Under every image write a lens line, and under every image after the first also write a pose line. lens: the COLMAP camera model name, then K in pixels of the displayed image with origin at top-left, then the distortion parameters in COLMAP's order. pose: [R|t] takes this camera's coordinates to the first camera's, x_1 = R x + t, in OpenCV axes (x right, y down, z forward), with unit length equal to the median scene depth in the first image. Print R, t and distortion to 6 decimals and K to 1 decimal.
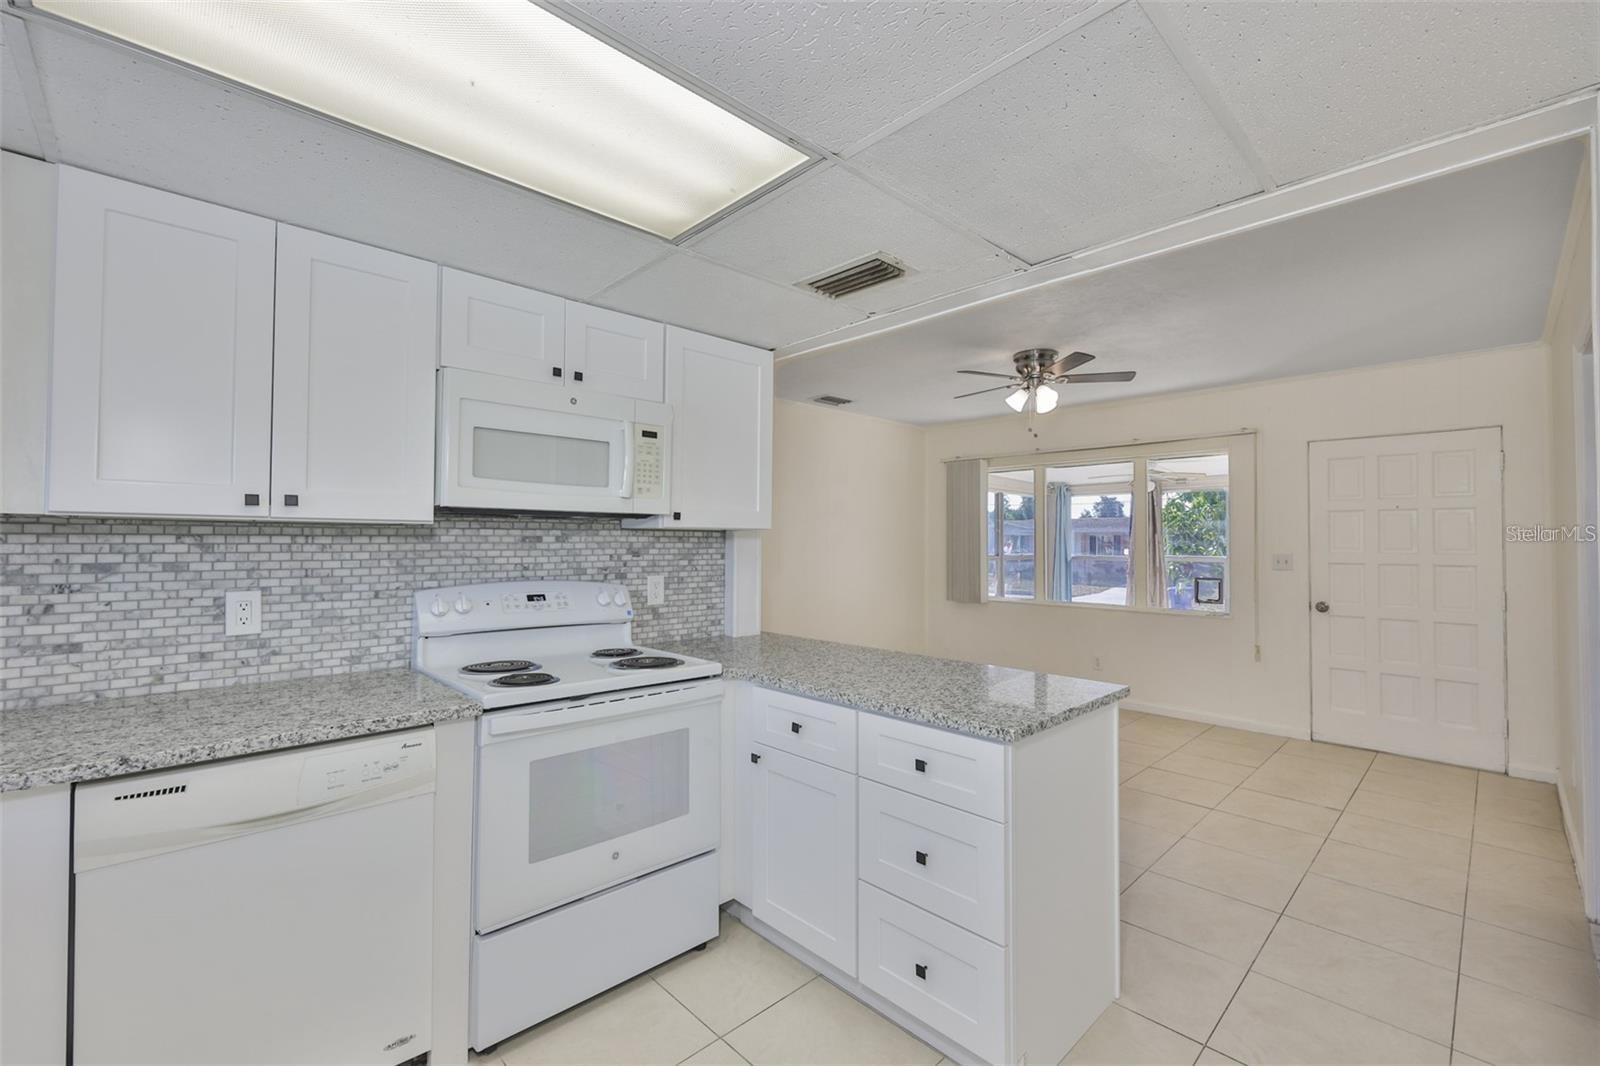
lens RADIAL K [[689.3, 0, 809.3], [0, 689.3, 528.5], [0, 0, 1]] dist [-0.004763, 0.000982]
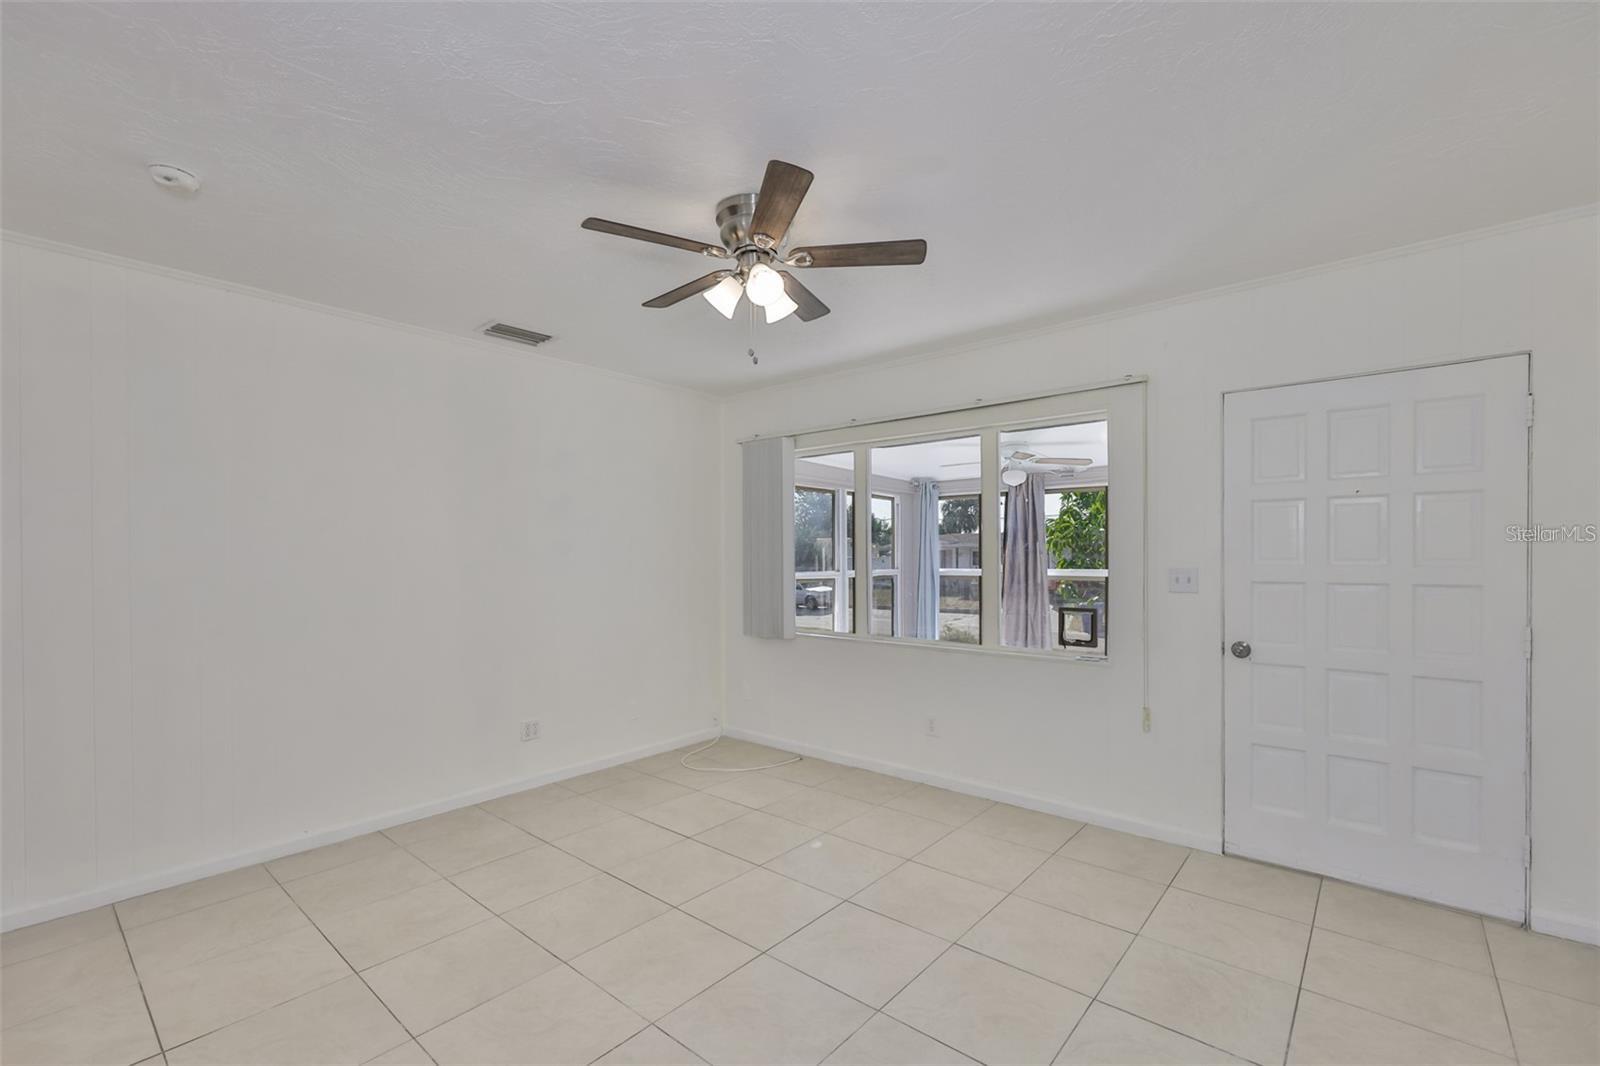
lens RADIAL K [[689.3, 0, 797.2], [0, 689.3, 559.7], [0, 0, 1]] dist [-0.004763, 0.000982]
pose [[0.996808, -0.007524, 0.079487, 0.546500], [0.005634, 0.999697, 0.023976, 0.023454], [-0.079643, -0.023451, 0.996548, 0.763354]]
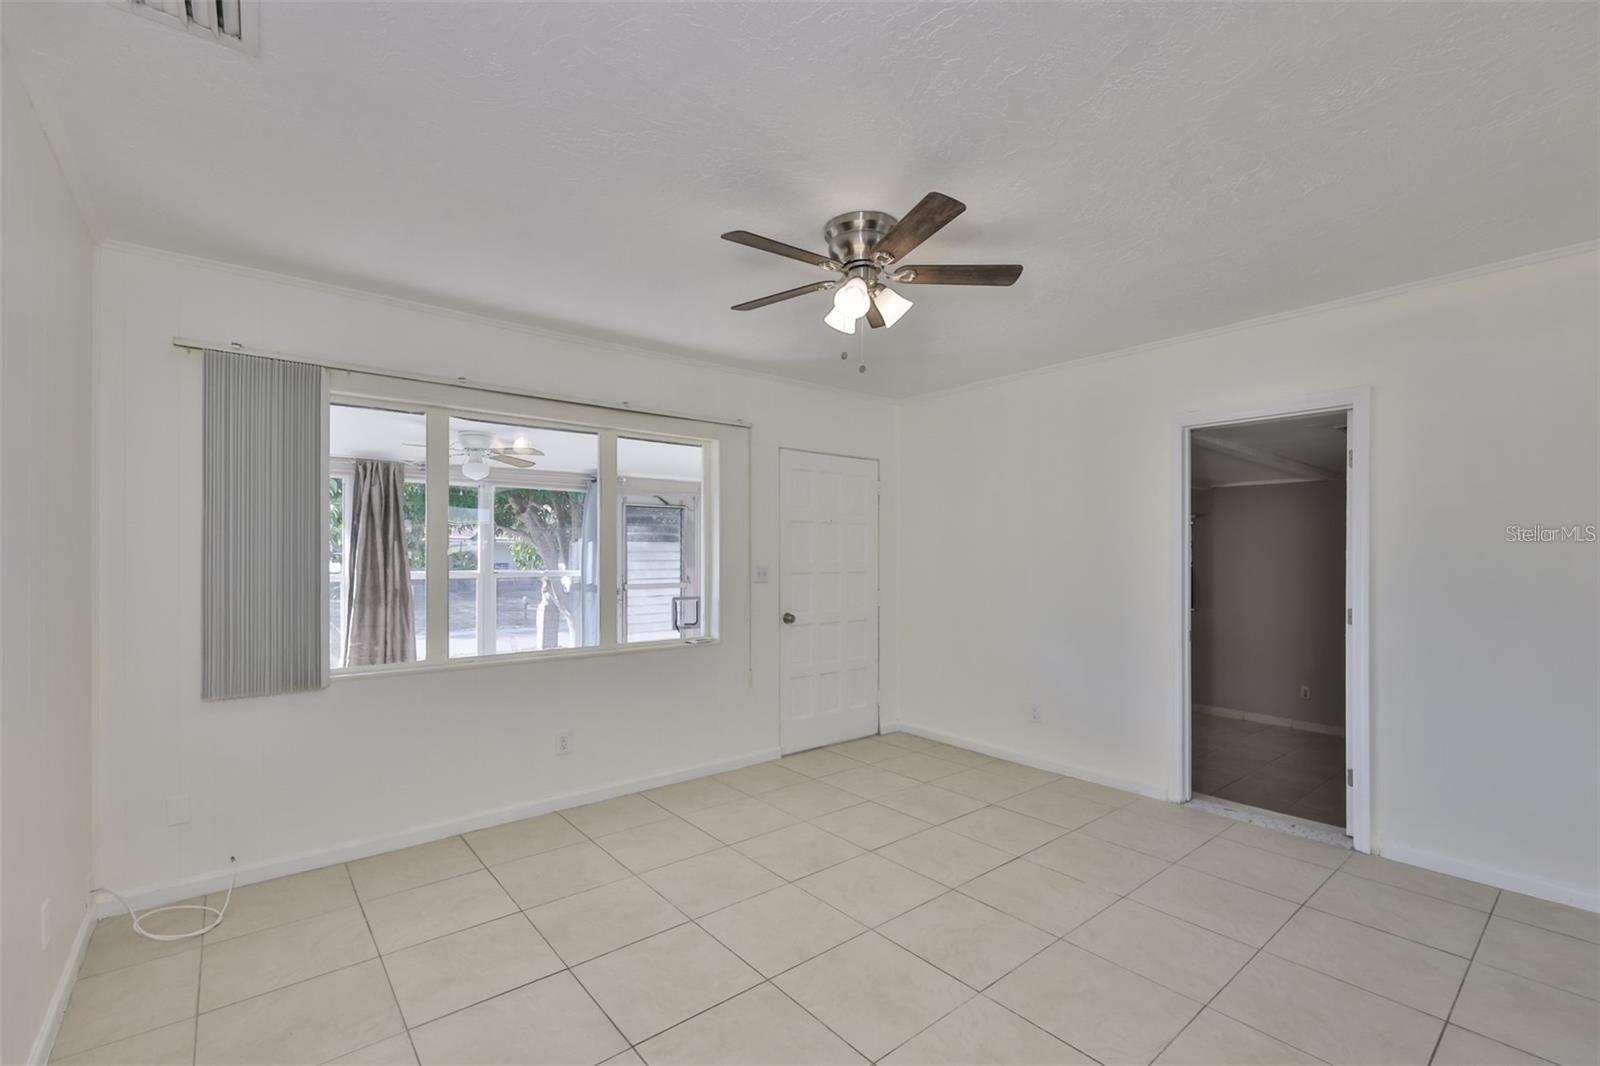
lens RADIAL K [[689.3, 0, 806.2], [0, 689.3, 556.5], [0, 0, 1]] dist [-0.004763, 0.000982]
pose [[0.092670, -0.006528, 0.995675, -0.445615], [-0.015527, 0.999847, 0.008001, 0.035186], [-0.995576, -0.016202, 0.092555, 1.718509]]
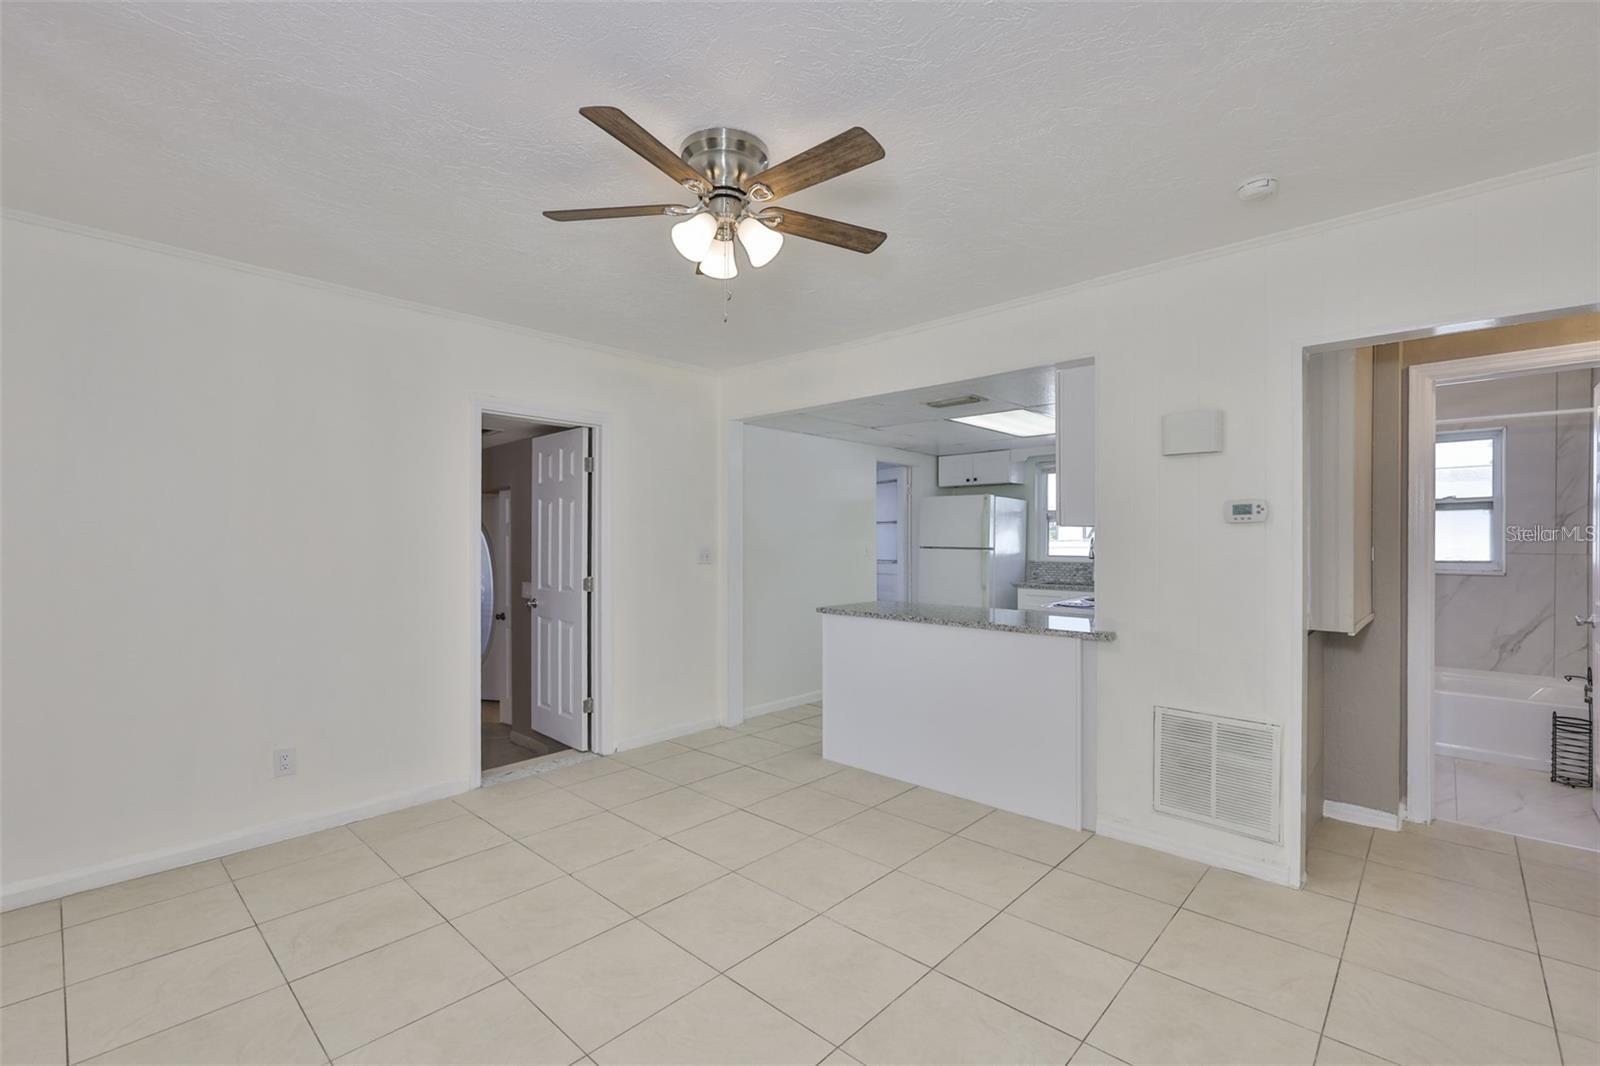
lens RADIAL K [[689.3, 0, 786.4], [0, 689.3, 541.4], [0, 0, 1]] dist [-0.004763, 0.000982]
pose [[-0.999684, -0.003798, -0.024858, 0.515072], [-0.003381, 0.999853, -0.016812, 0.058206], [0.024918, -0.016722, -0.999550, 2.594637]]
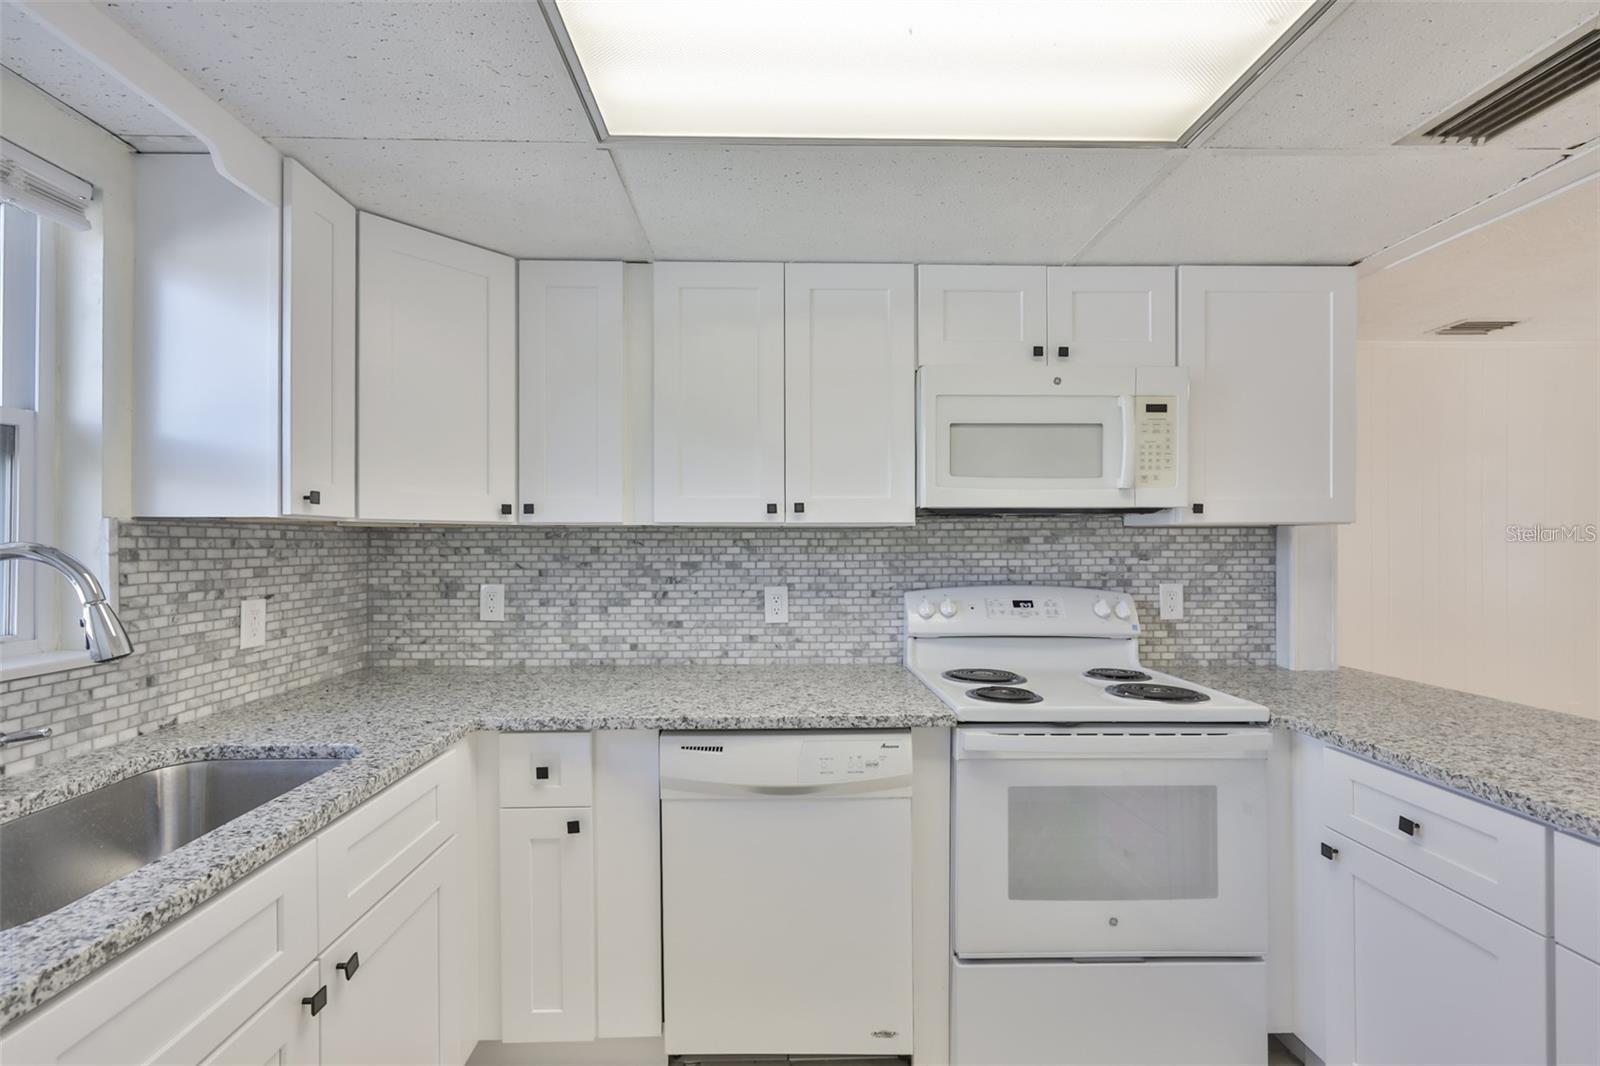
lens RADIAL K [[689.3, 0, 772.9], [0, 689.3, 541.6], [0, 0, 1]] dist [-0.004763, 0.000982]
pose [[0.723891, -0.008064, -0.689867, -0.003218], [0.020340, 0.999746, 0.009657, 0.001921], [0.689615, -0.021022, 0.723871, 0.108195]]
